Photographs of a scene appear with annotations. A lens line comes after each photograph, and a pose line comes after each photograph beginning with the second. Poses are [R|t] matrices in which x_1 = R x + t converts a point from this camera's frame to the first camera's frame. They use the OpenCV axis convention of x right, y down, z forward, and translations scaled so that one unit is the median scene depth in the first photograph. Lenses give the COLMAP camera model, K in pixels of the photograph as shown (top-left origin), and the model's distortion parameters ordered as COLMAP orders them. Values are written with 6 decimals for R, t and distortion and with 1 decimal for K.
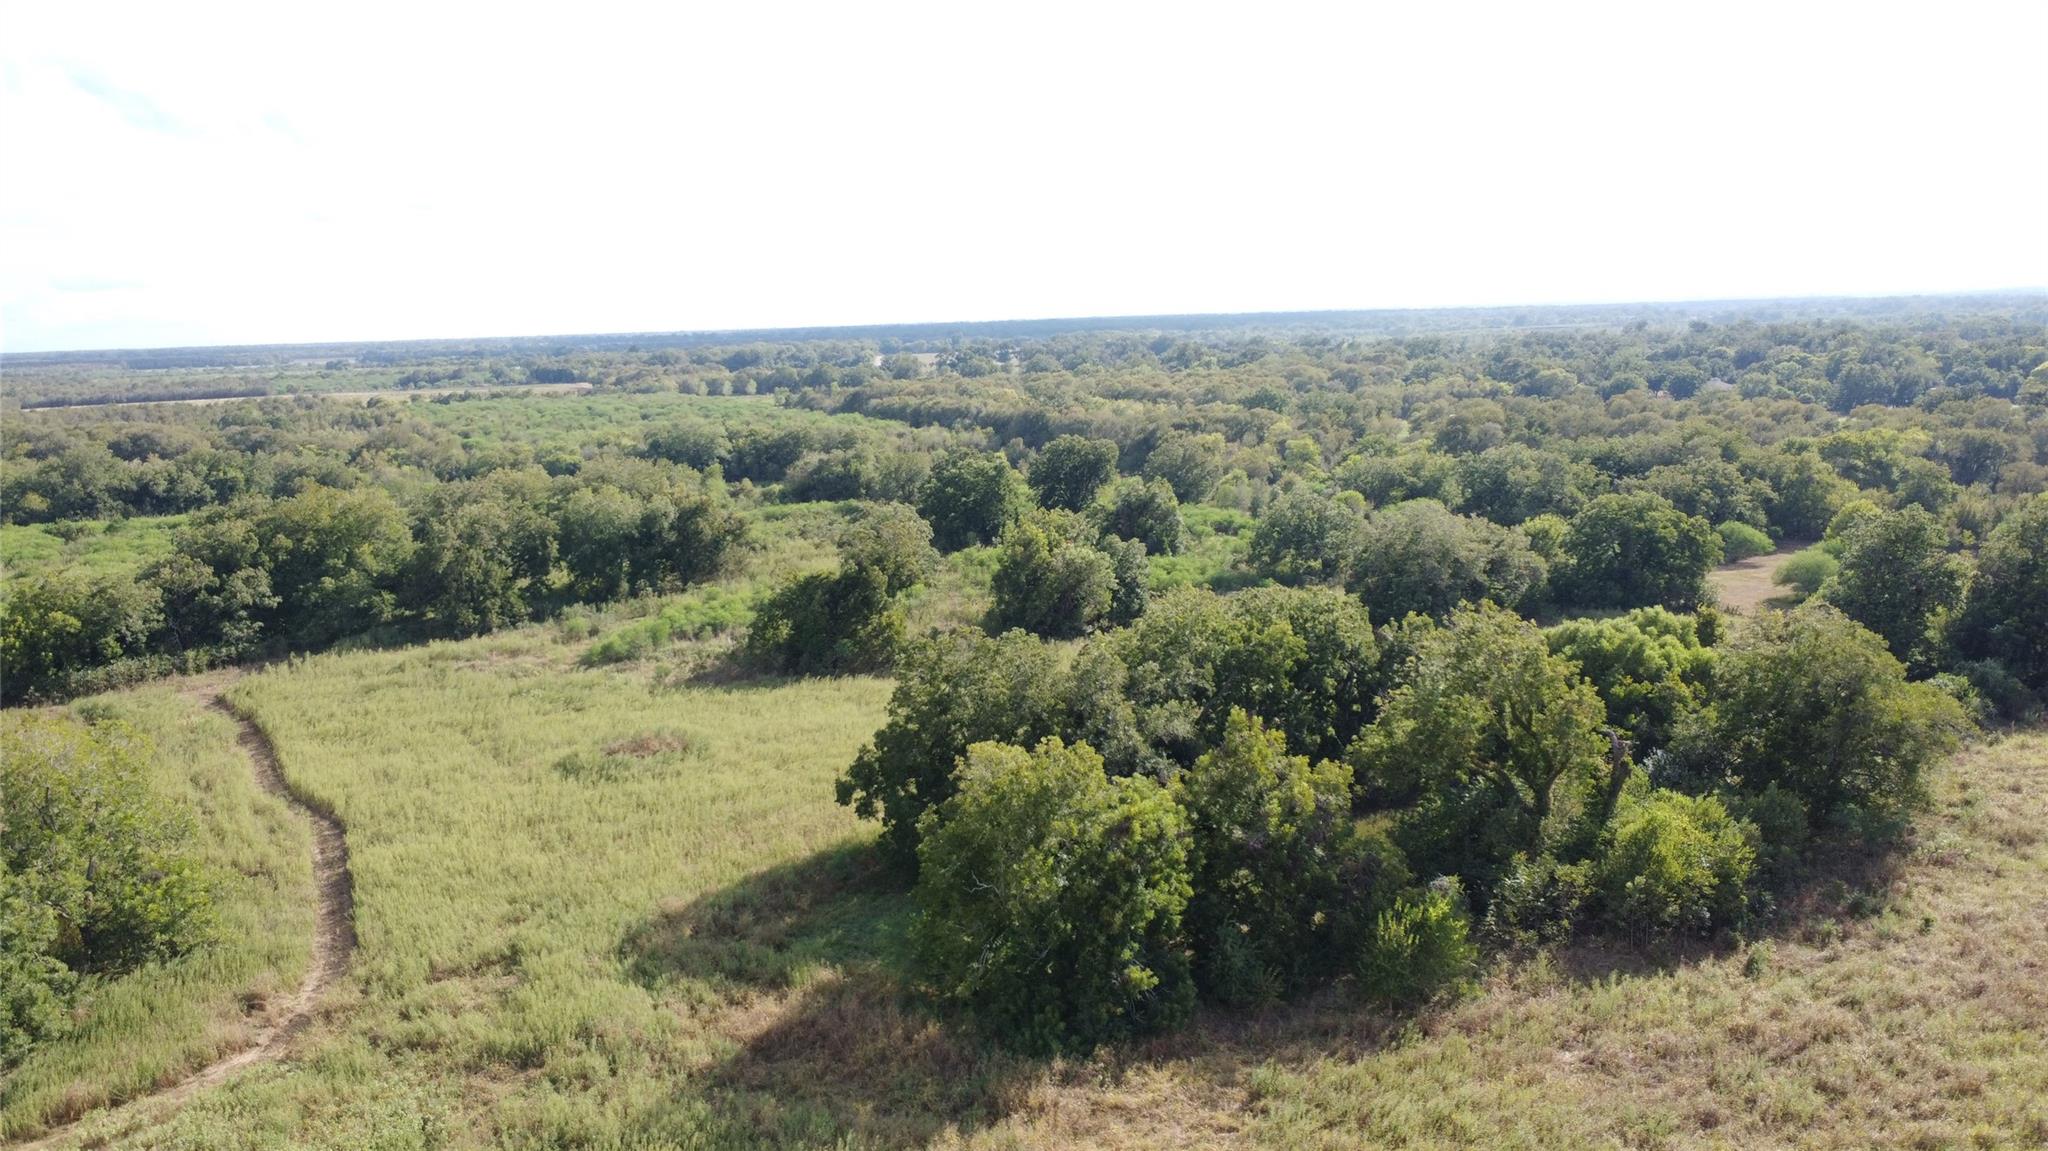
lens RADIAL K [[1557.4, 0, 1029.9], [0, 1557.4, 578.3], [0, 0, 1]] dist [0.002528, -0.004911]
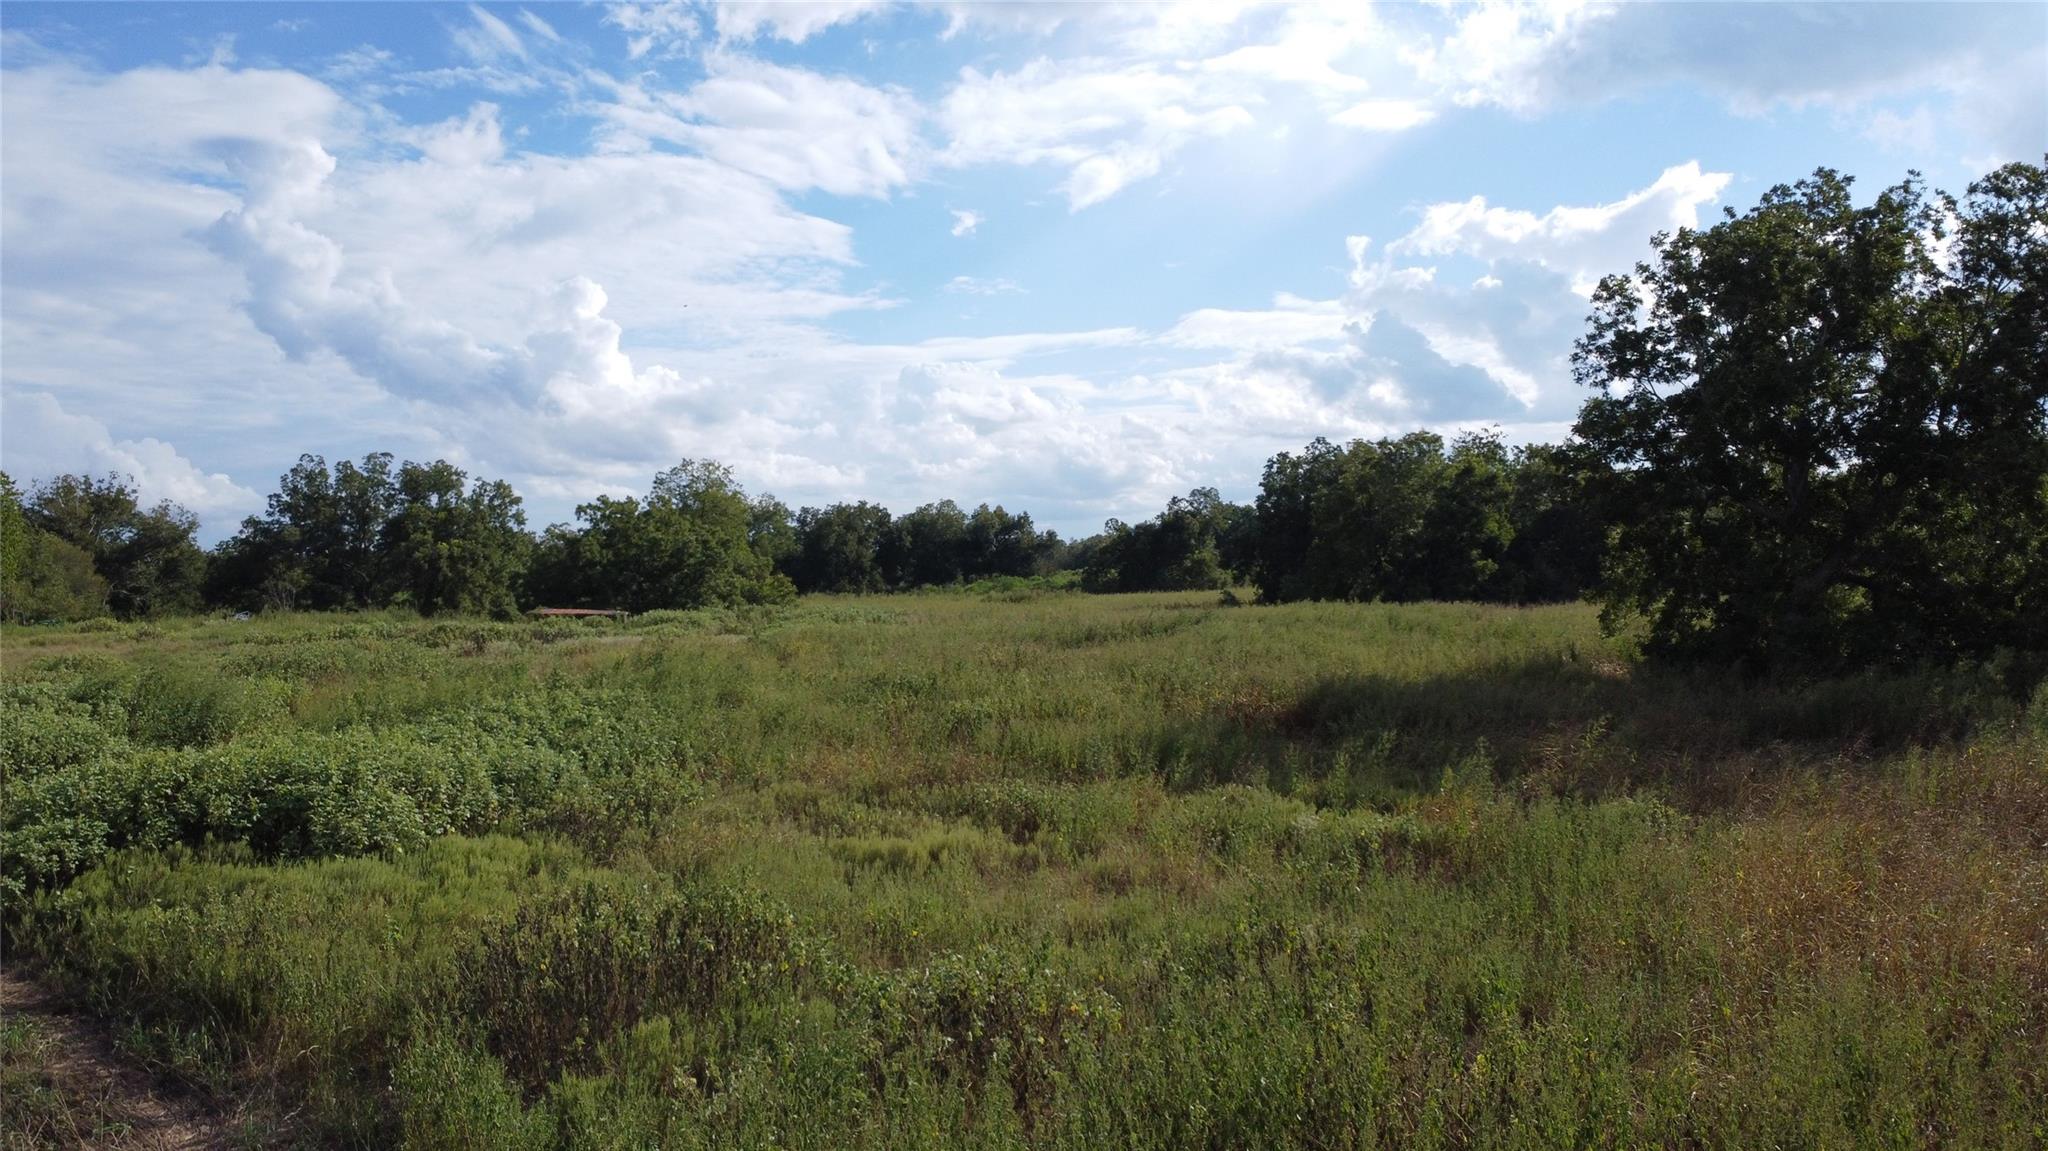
lens RADIAL K [[1557.4, 0, 1020.9], [0, 1557.4, 572.7], [0, 0, 1]] dist [0.002528, -0.004911]
pose [[0.993199, 0.001590, -0.116420, -0.055999], [-0.020177, 0.987129, -0.158647, 0.148014], [0.114669, 0.159917, 0.980448, -0.139206]]
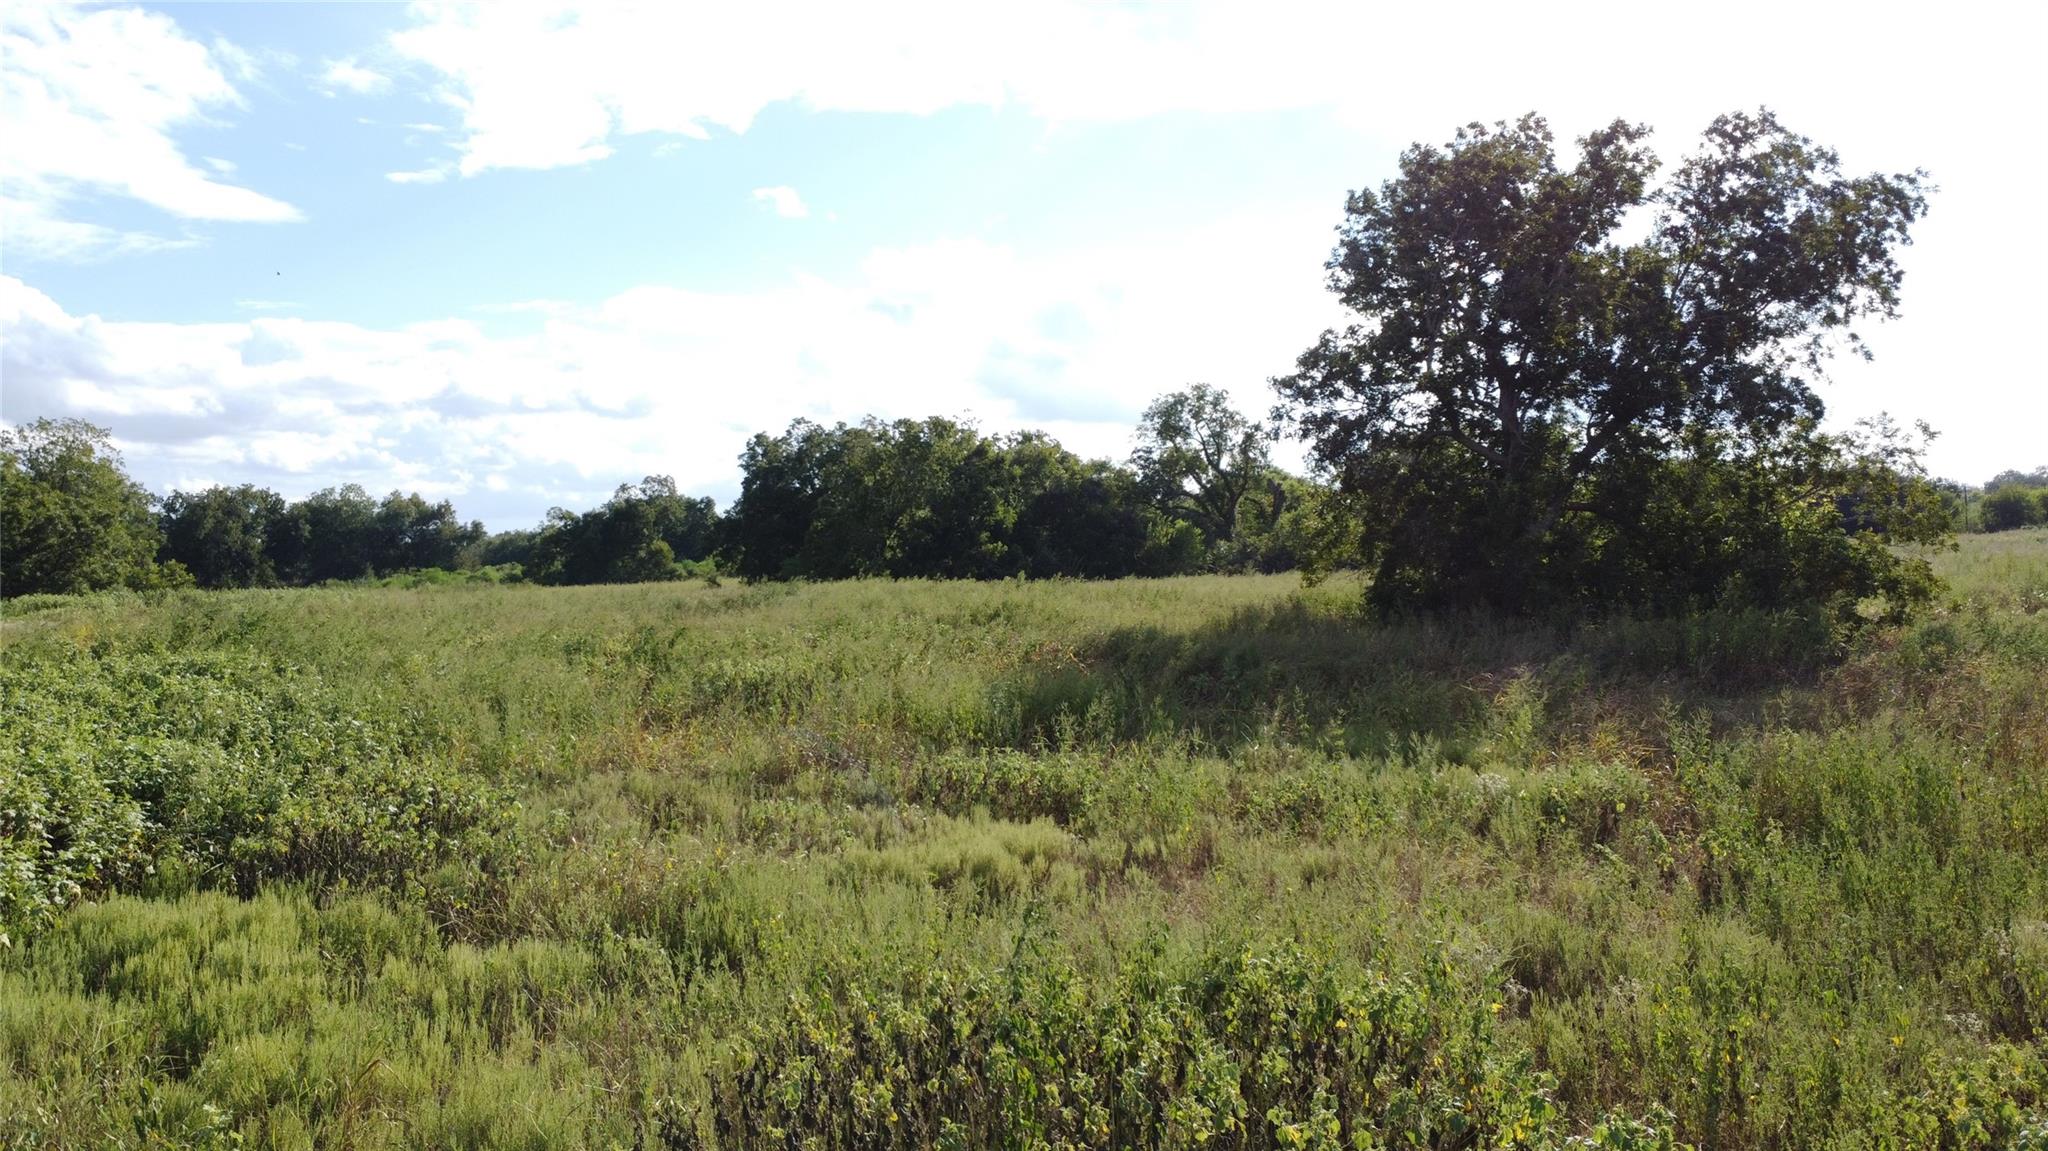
lens RADIAL K [[1557.4, 0, 1036.8], [0, 1557.4, 568.0], [0, 0, 1]] dist [0.002528, -0.004911]
pose [[0.963524, -0.001531, 0.267617, -0.081099], [0.045395, 0.986428, -0.157795, 0.148096], [-0.263743, 0.164188, 0.950517, -0.108550]]
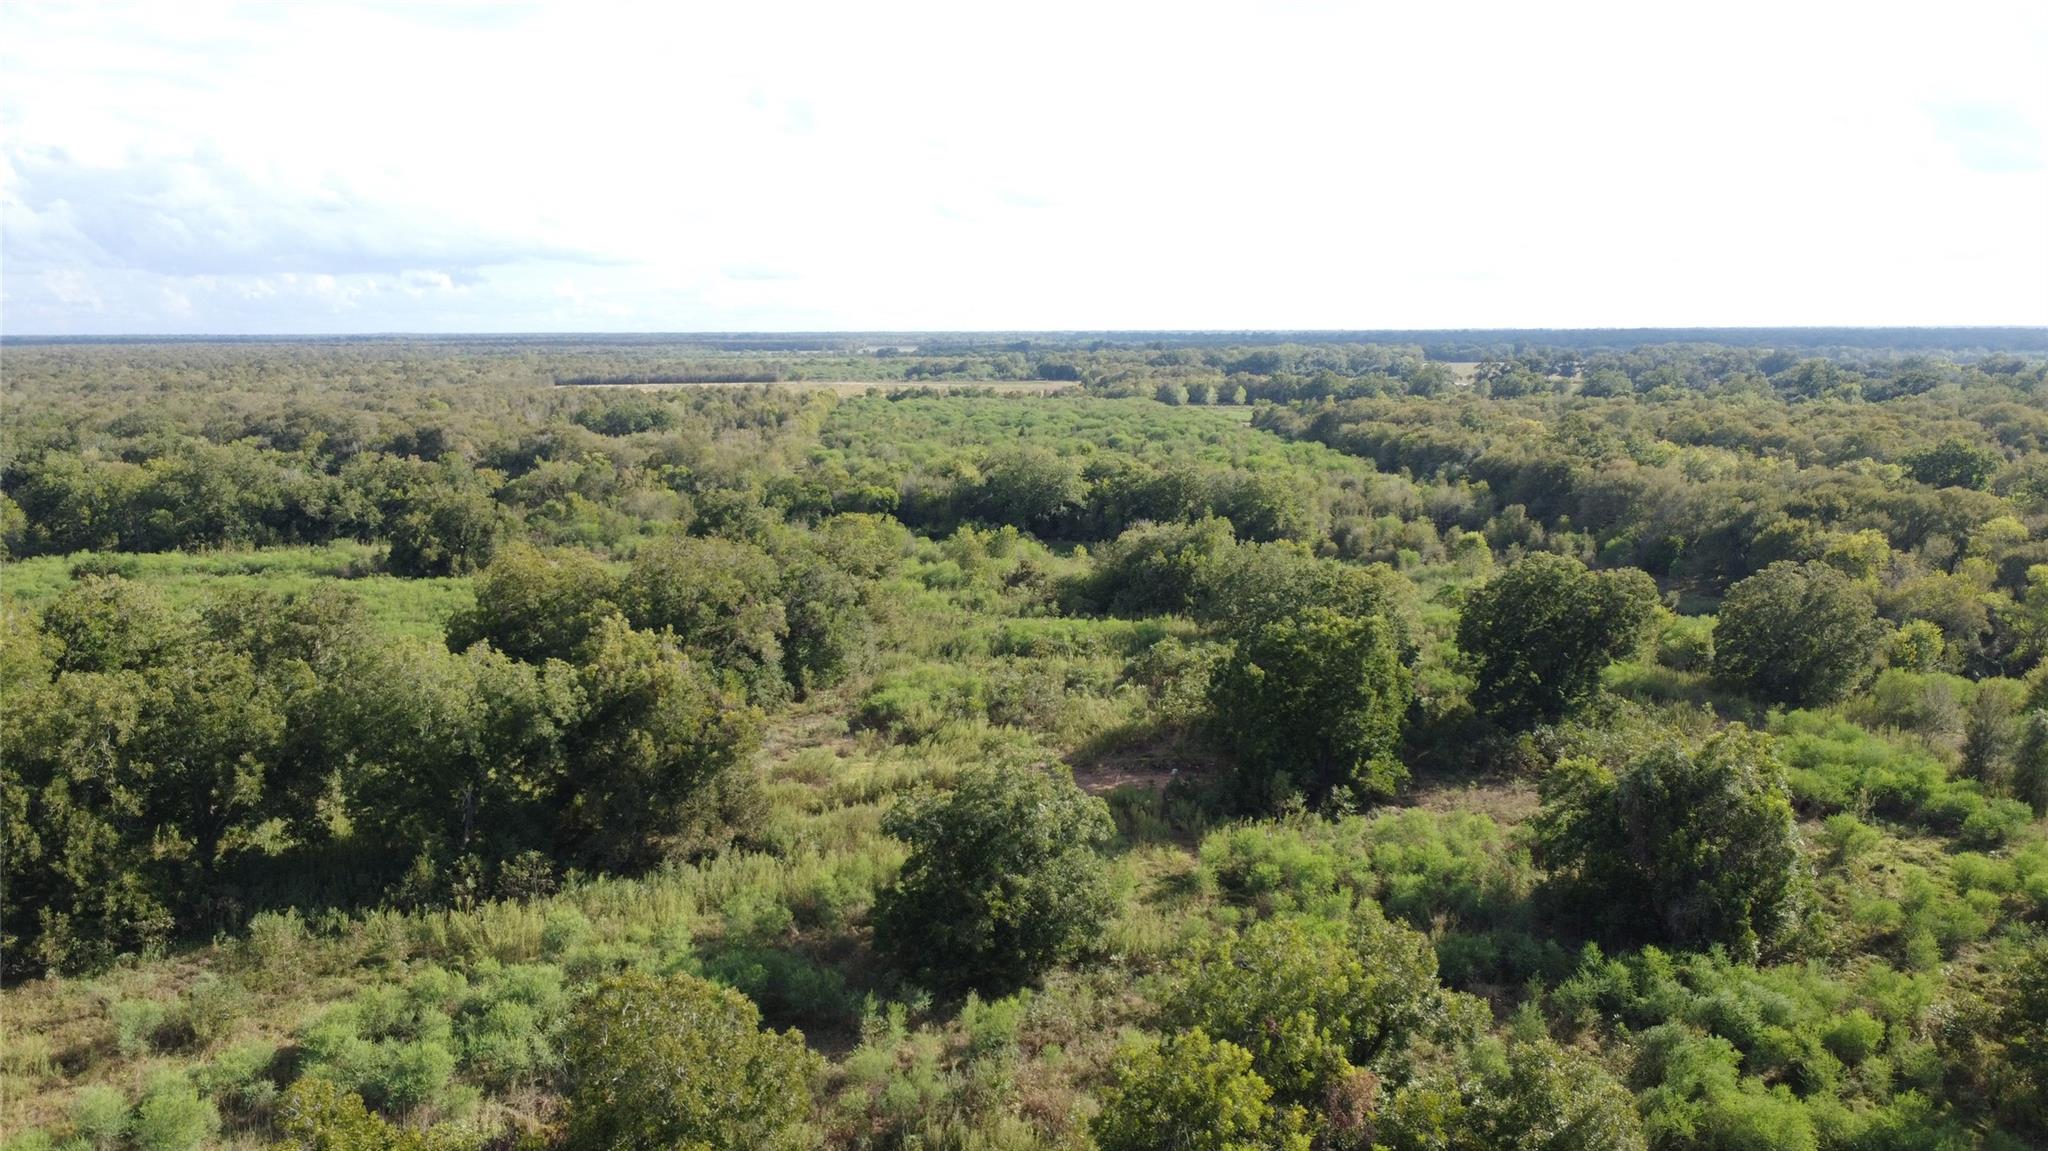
lens RADIAL K [[1557.4, 0, 1034.6], [0, 1557.4, 580.2], [0, 0, 1]] dist [0.002528, -0.004911]
pose [[0.936281, 0.084064, -0.341044, 0.040283], [-0.083978, 0.996354, 0.015043, -0.076756], [0.341065, 0.014556, 0.939927, 0.488038]]
